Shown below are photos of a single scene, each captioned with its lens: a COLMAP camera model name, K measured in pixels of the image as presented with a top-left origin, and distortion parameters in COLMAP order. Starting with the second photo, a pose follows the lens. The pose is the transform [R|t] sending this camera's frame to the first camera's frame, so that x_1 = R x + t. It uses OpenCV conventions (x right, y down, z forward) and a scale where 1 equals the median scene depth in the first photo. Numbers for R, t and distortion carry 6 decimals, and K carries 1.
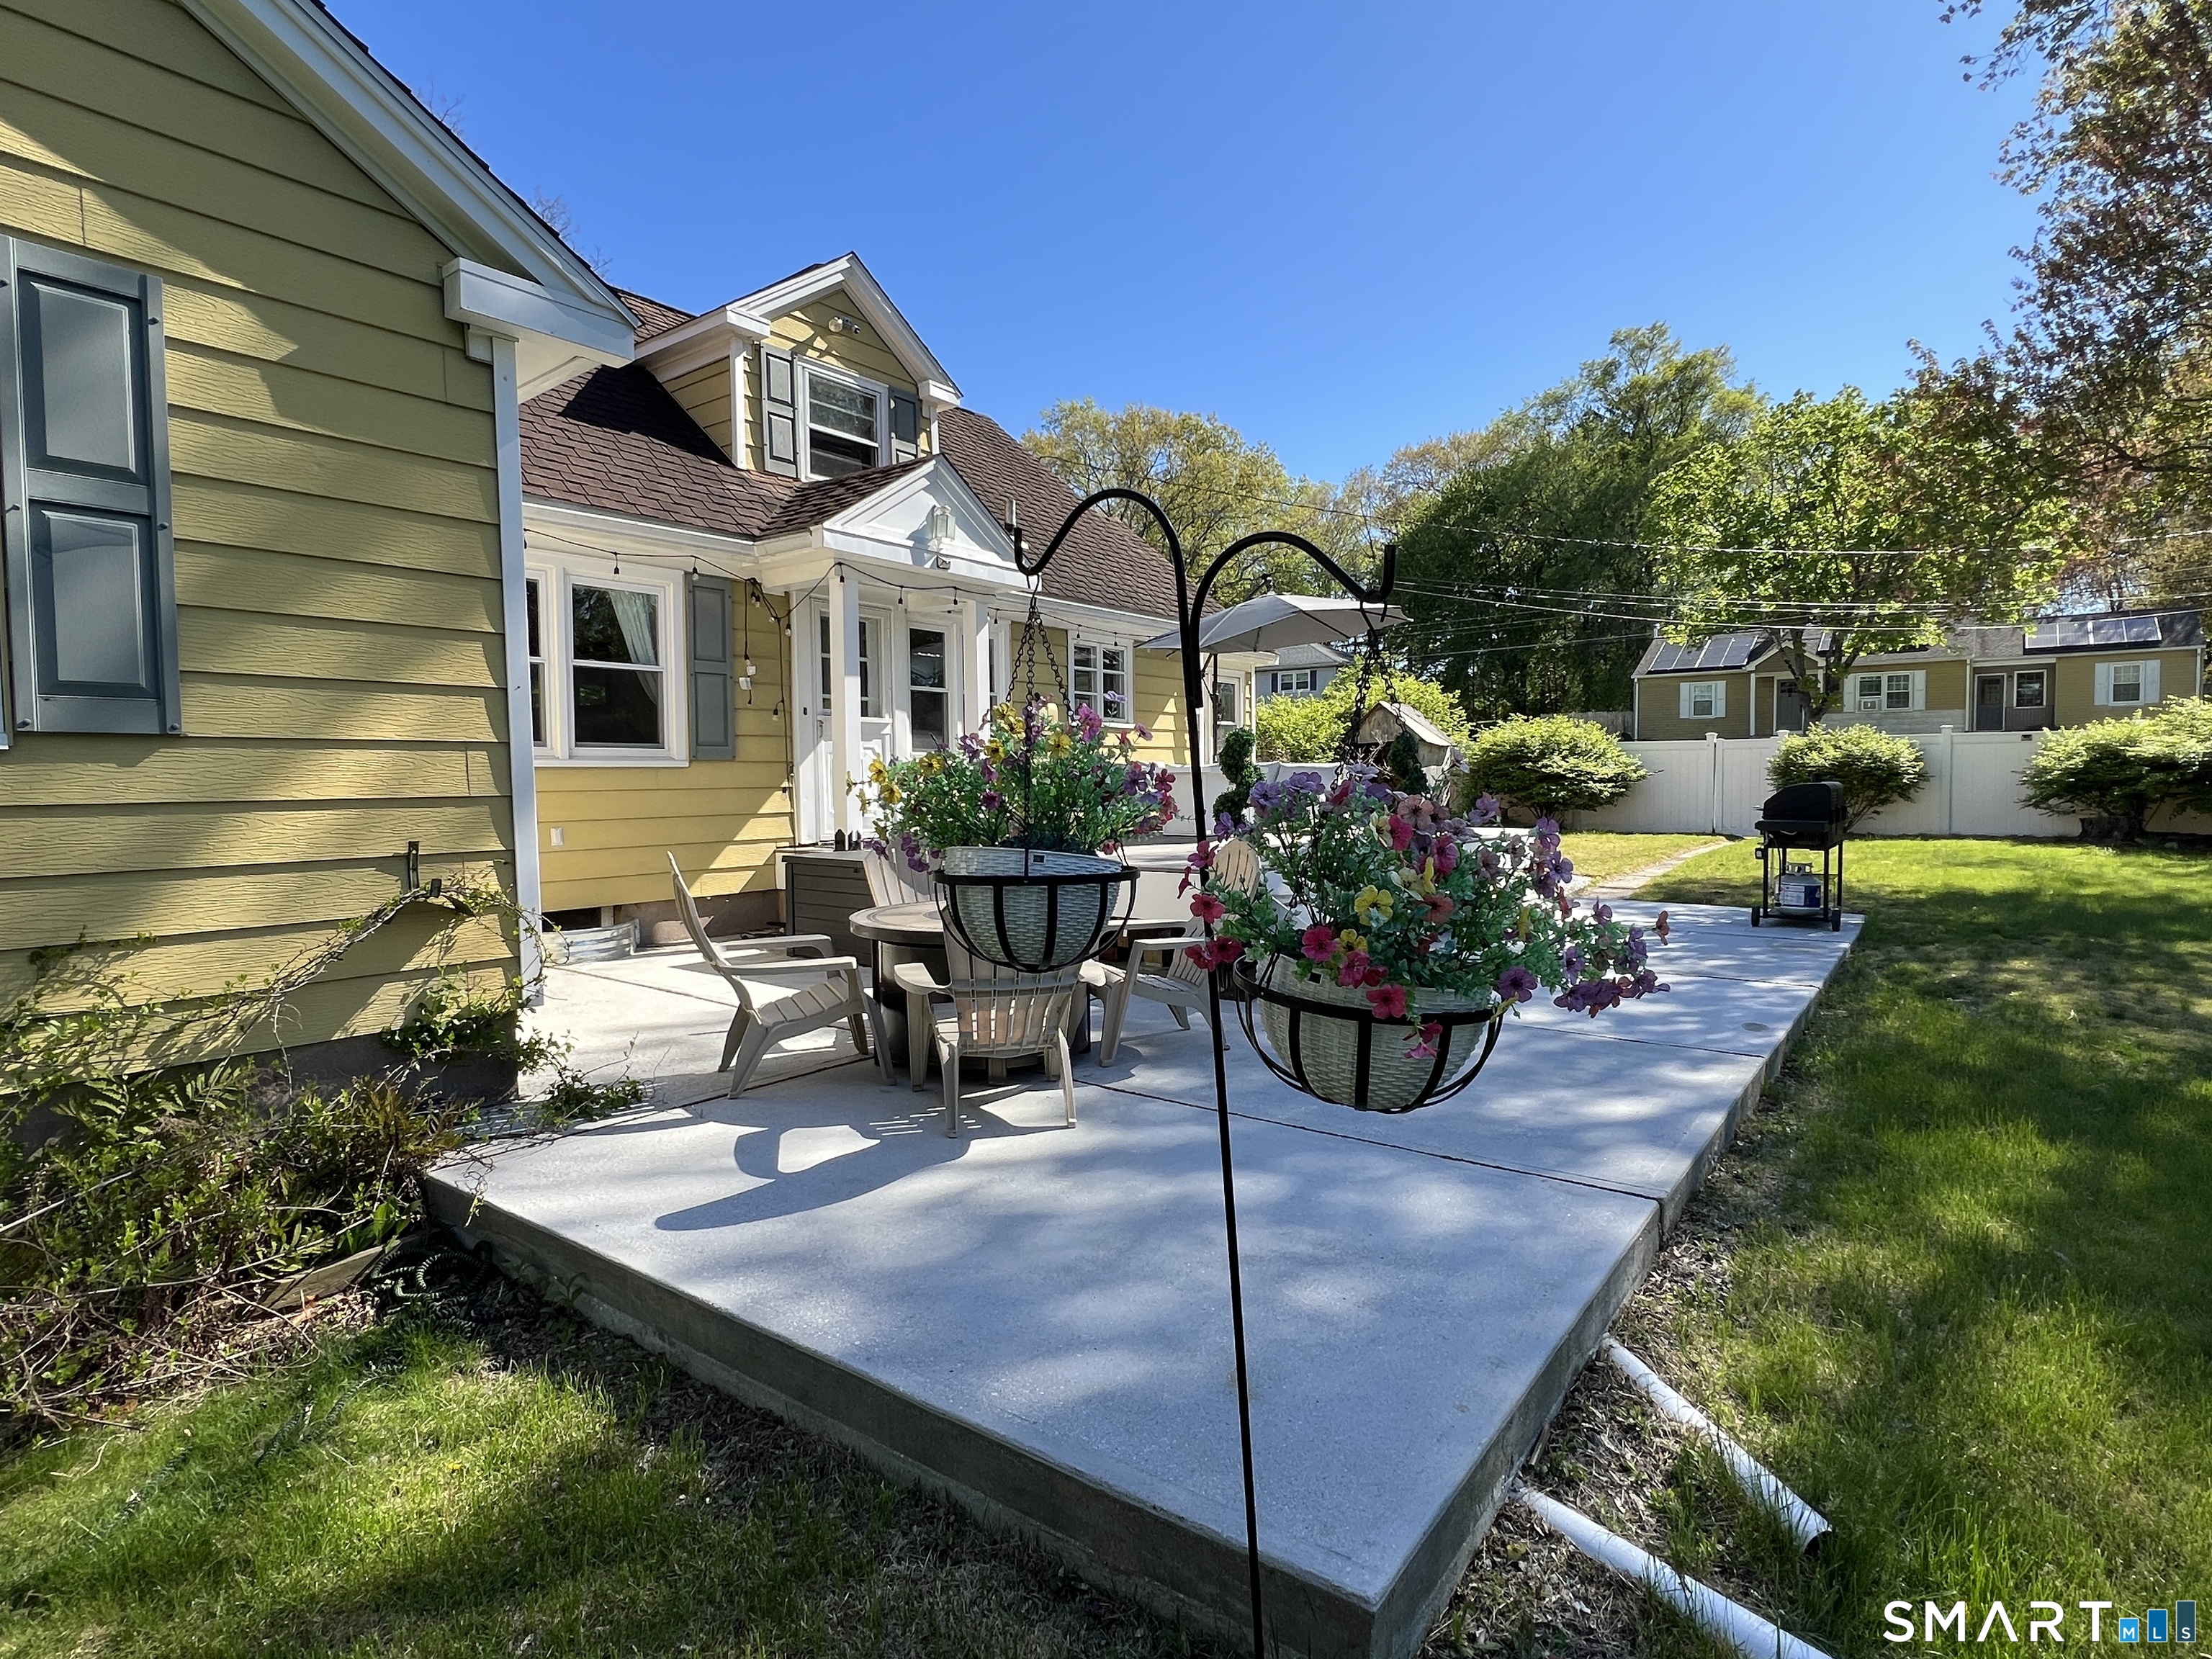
lens RADIAL K [[1125.3, 0, 1096.3], [0, 1125.3, 828.7], [0, 0, 1]] dist [0.000632, -0.001616]
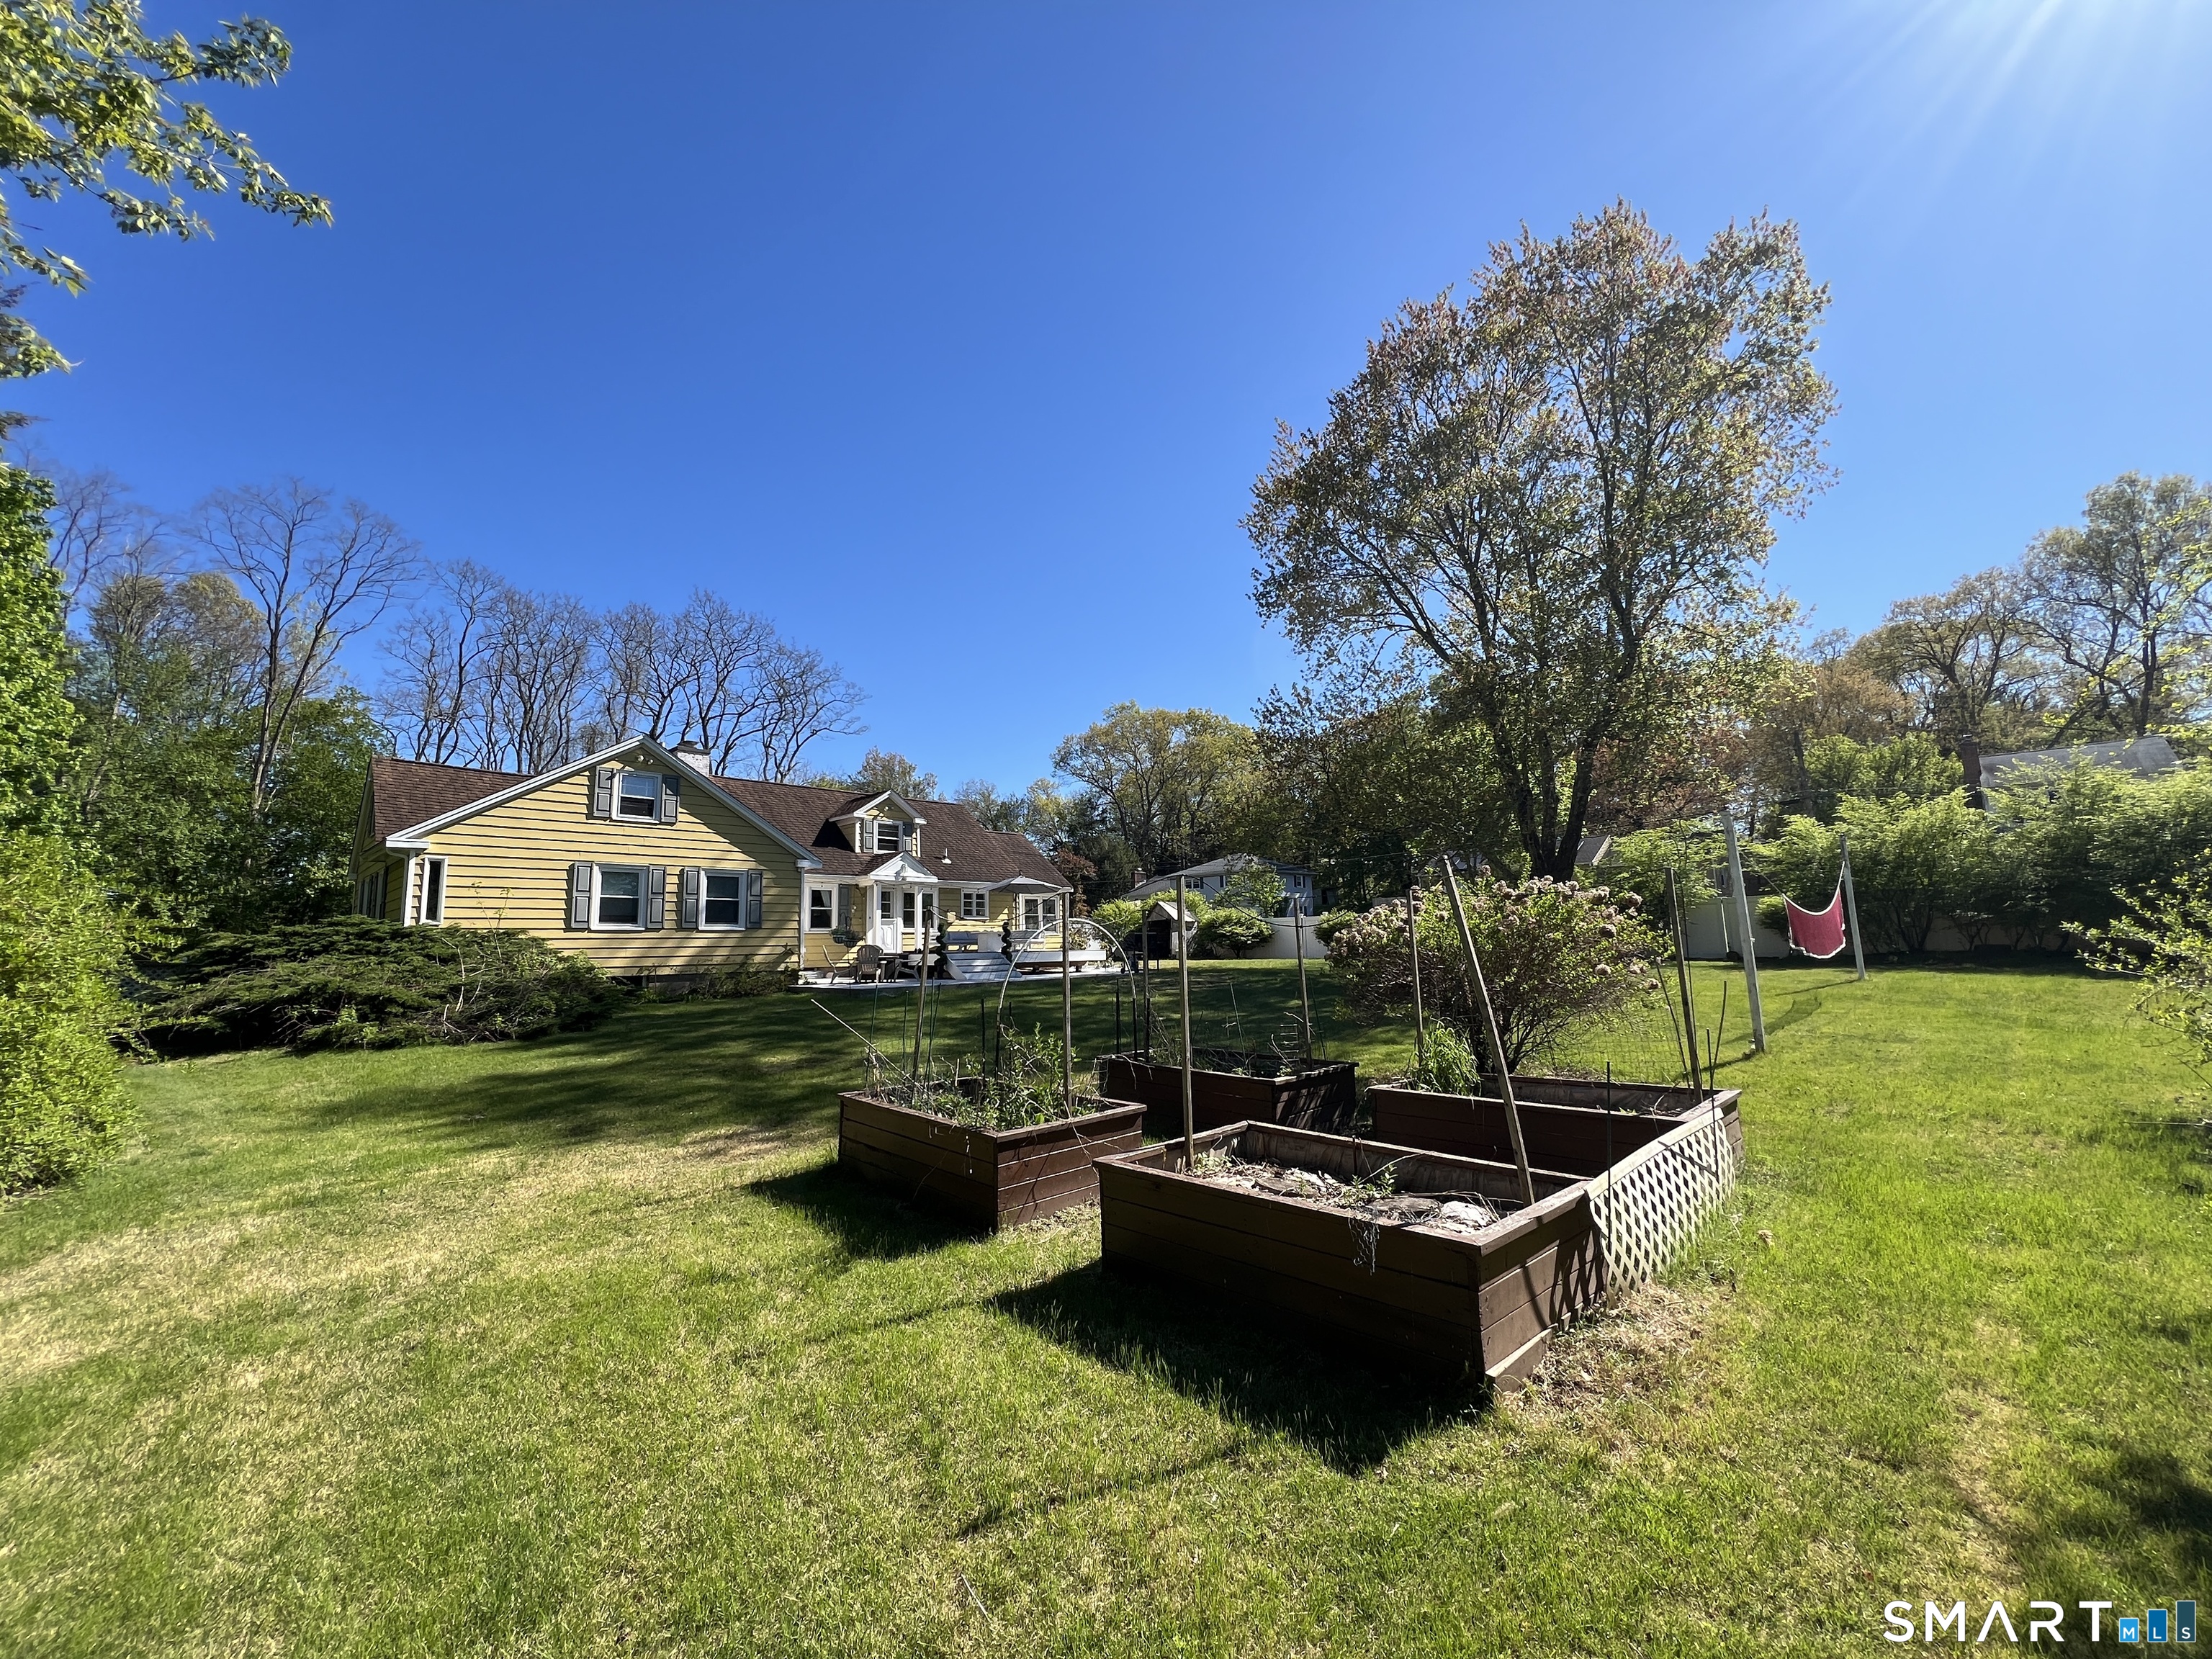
lens RADIAL K [[886.4, 0, 1098.8], [0, 886.4, 823.9], [0, 0, 1]] dist [0.002729, 0.000184]
pose [[0.992563, -0.028848, -0.118268, 0.781360], [0.006922, 0.983319, -0.181759, 0.118221], [0.121538, 0.179589, 0.976205, -1.682113]]
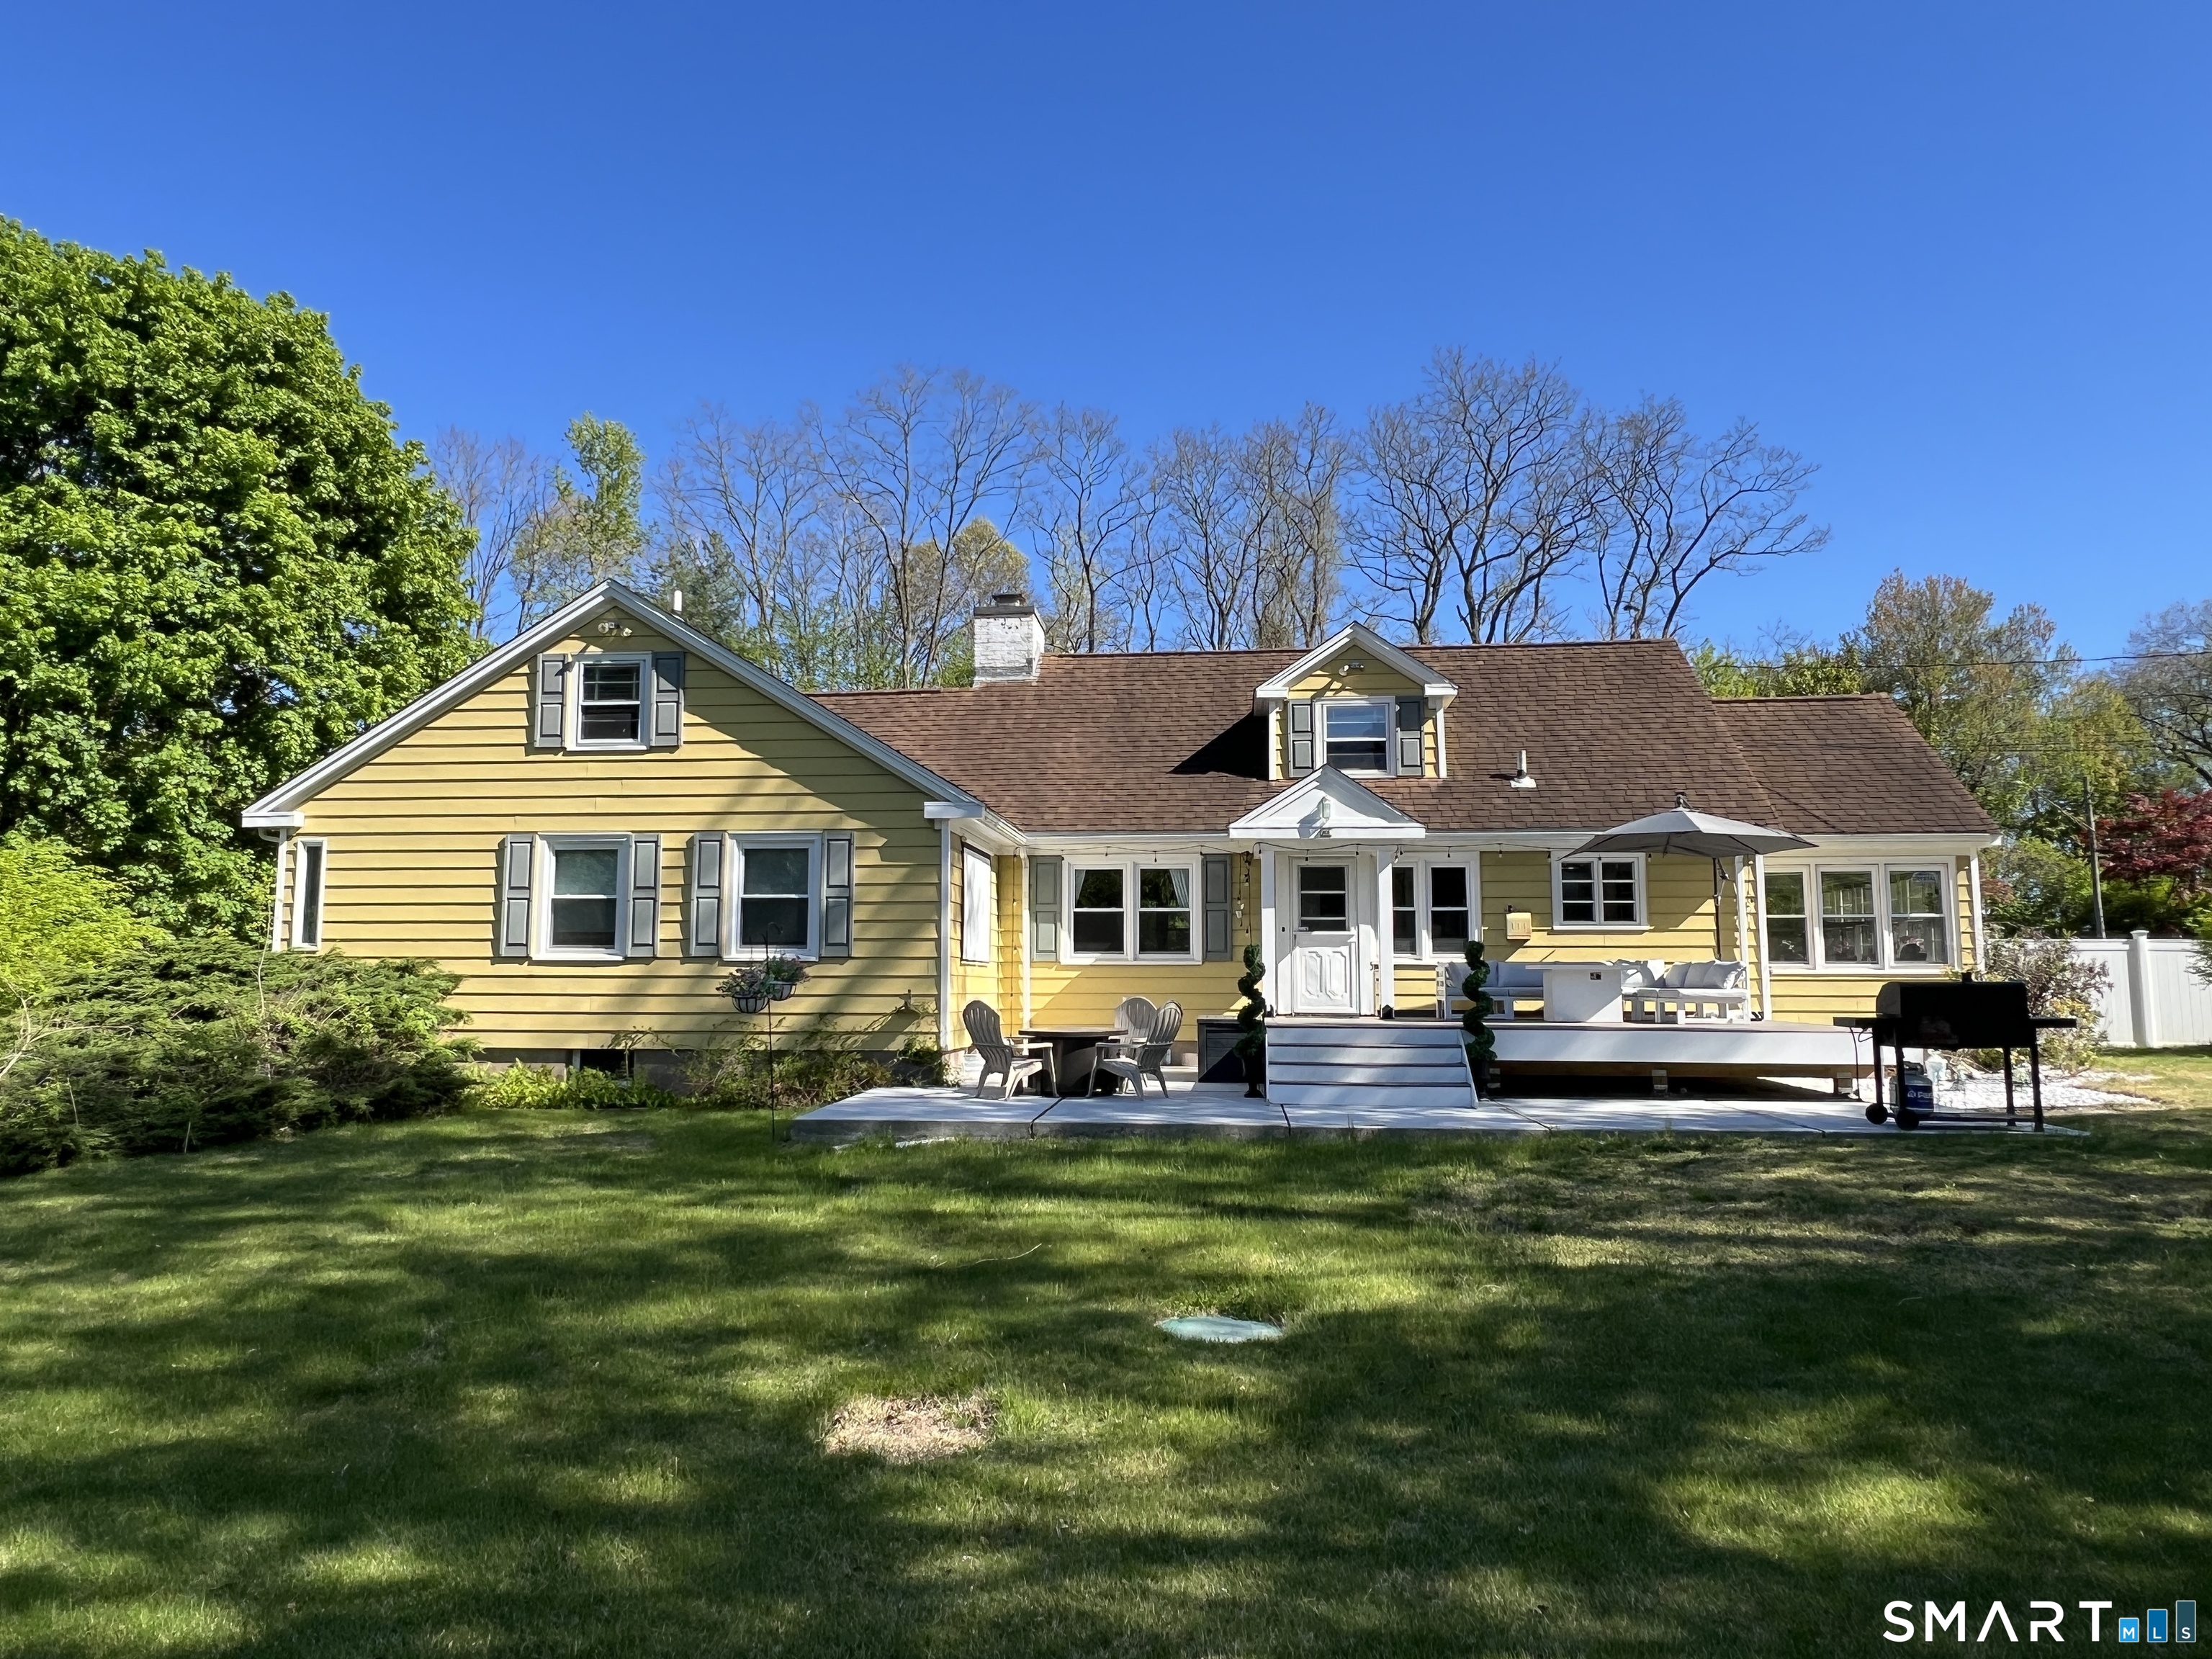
lens RADIAL K [[1426.5, 0, 1100.4], [0, 1426.5, 827.9], [0, 0, 1]] dist [0.004247, -0.007272]
pose [[0.536239, -0.081007, -0.840170, 1.194482], [-0.045326, 0.991184, -0.124497, 0.014170], [0.842848, 0.104842, 0.527840, -0.266410]]
